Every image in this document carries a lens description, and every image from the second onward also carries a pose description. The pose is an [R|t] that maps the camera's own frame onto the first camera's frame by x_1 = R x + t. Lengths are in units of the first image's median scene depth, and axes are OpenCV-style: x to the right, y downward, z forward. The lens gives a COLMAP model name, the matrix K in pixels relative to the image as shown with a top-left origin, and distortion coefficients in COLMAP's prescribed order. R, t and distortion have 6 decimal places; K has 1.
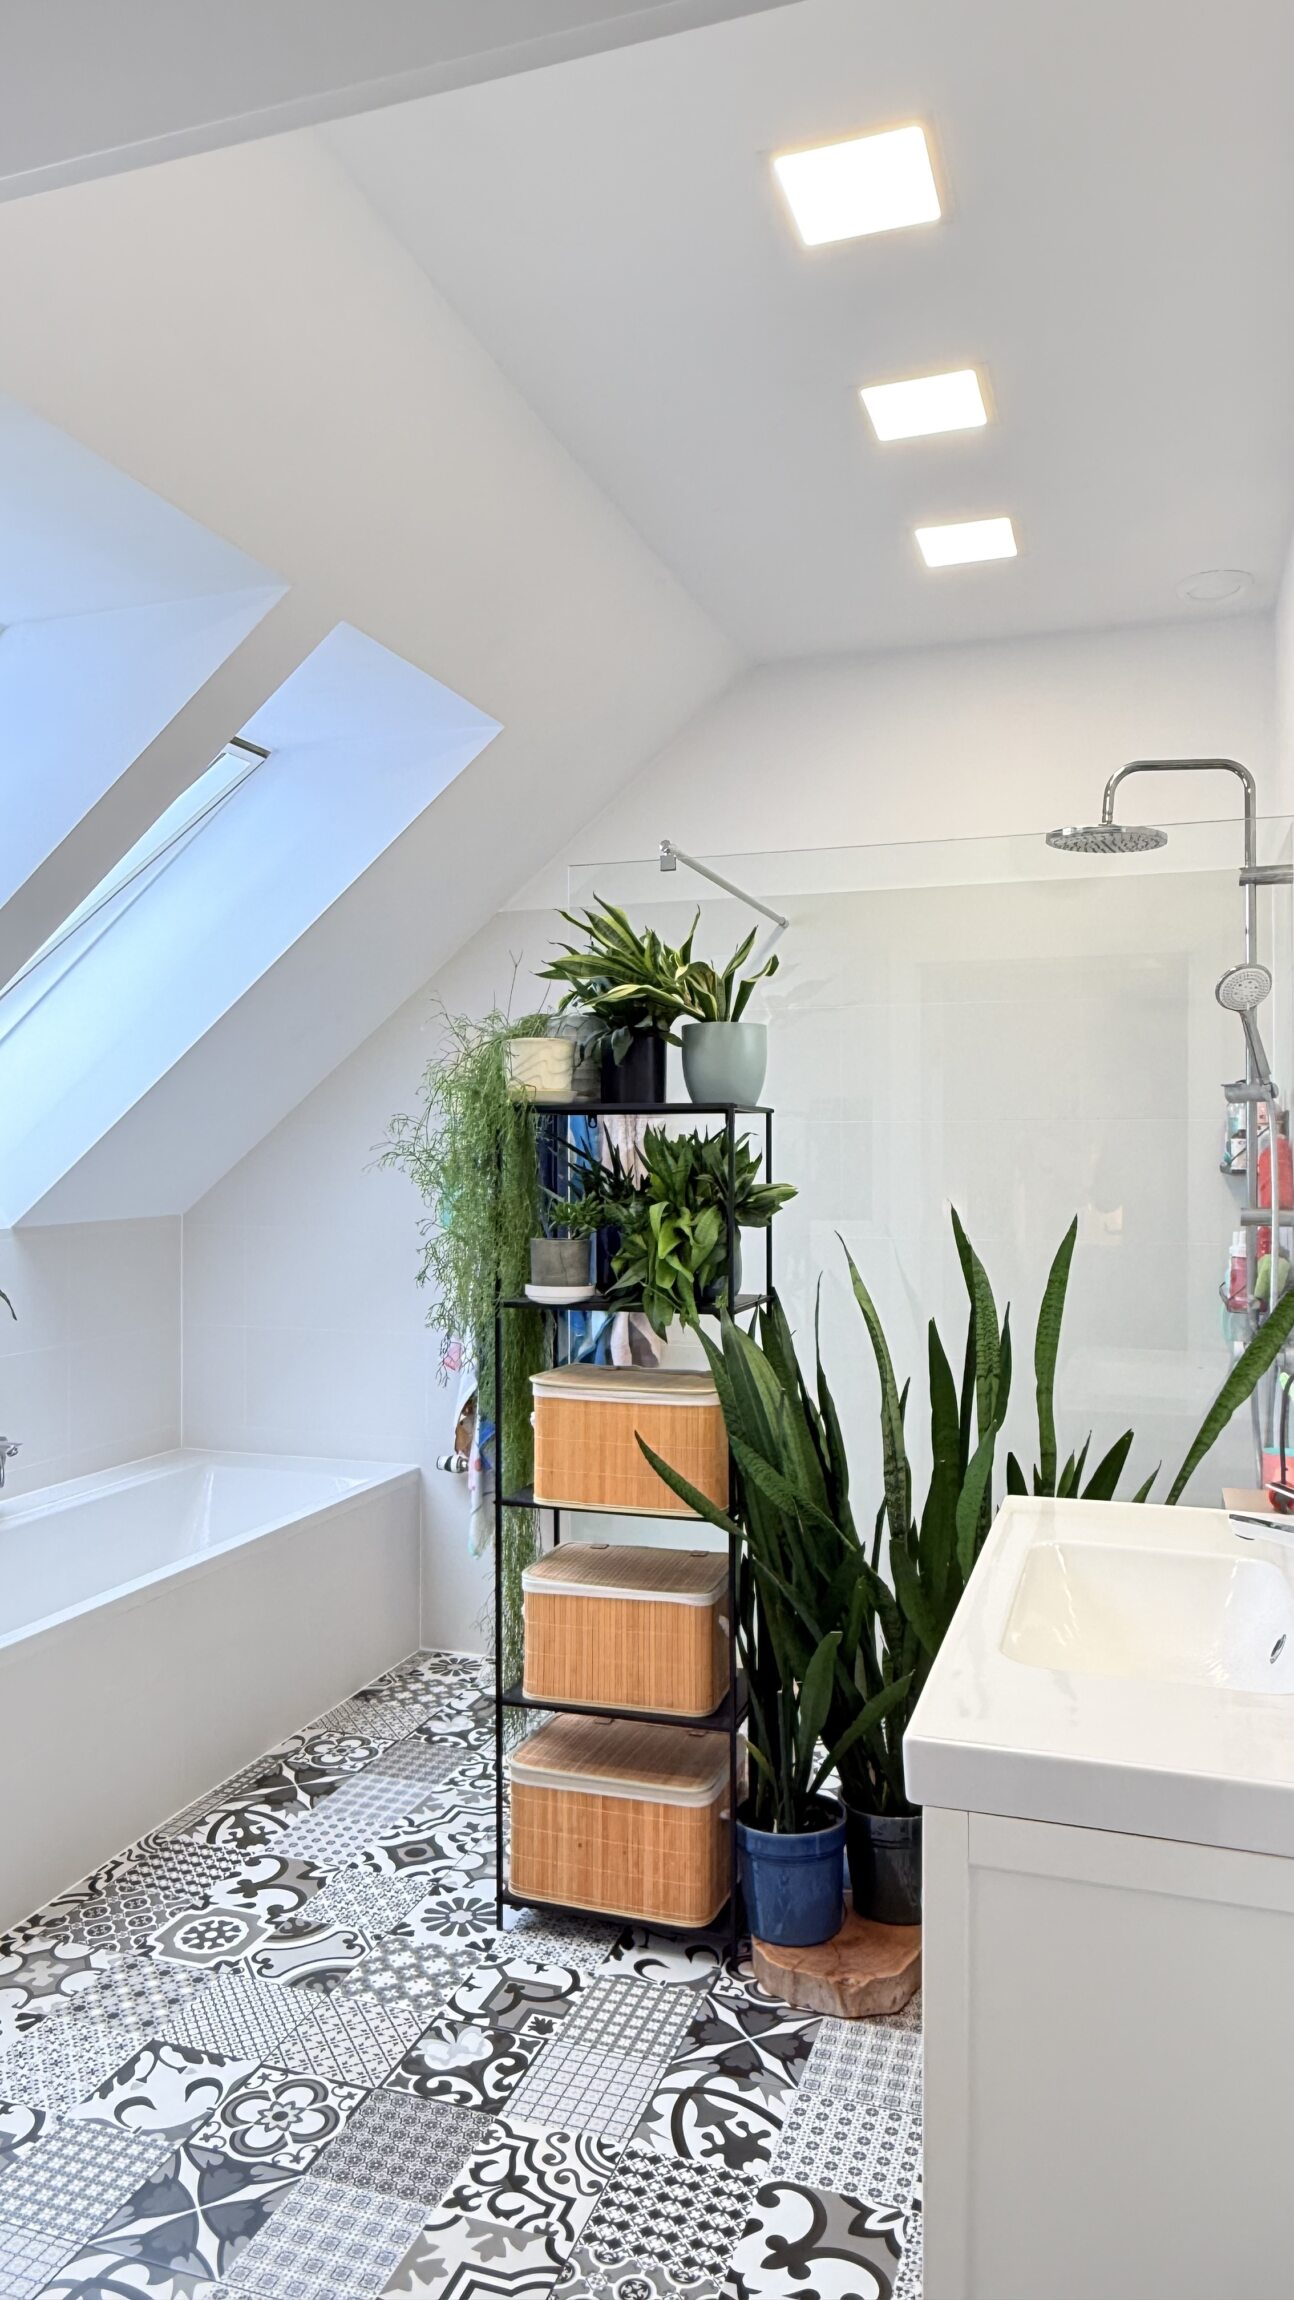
lens RADIAL K [[1467.9, 0, 647.7], [0, 1467.9, 1150.6], [0, 0, 1]] dist [0.000254, 0.000108]
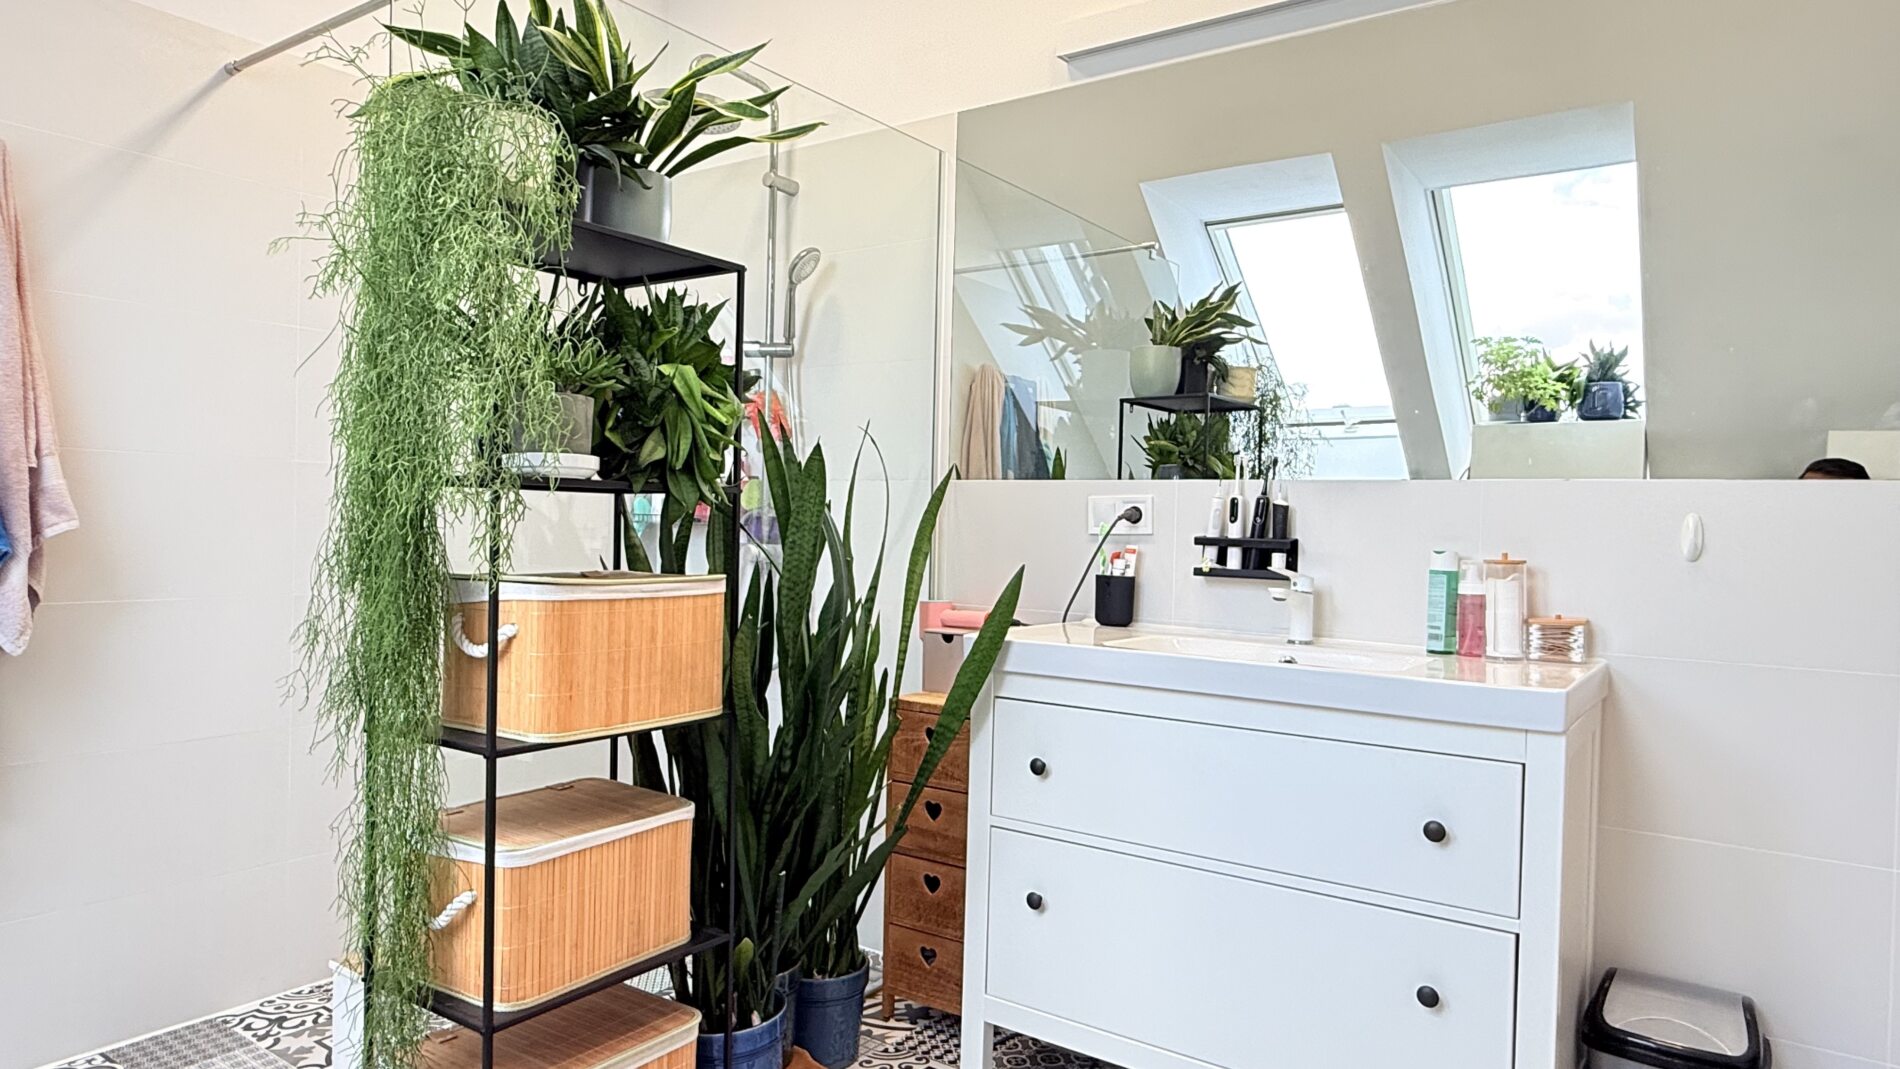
lens RADIAL K [[1166.9, 0, 949.5], [0, 1166.9, 531.6], [0, 0, 1]] dist [-0.000943, 0.006199]
pose [[0.282057, -0.002306, 0.959395, -0.598894], [-0.021323, 0.999735, 0.008671, 0.124331], [-0.959161, -0.022903, 0.281933, 0.645649]]
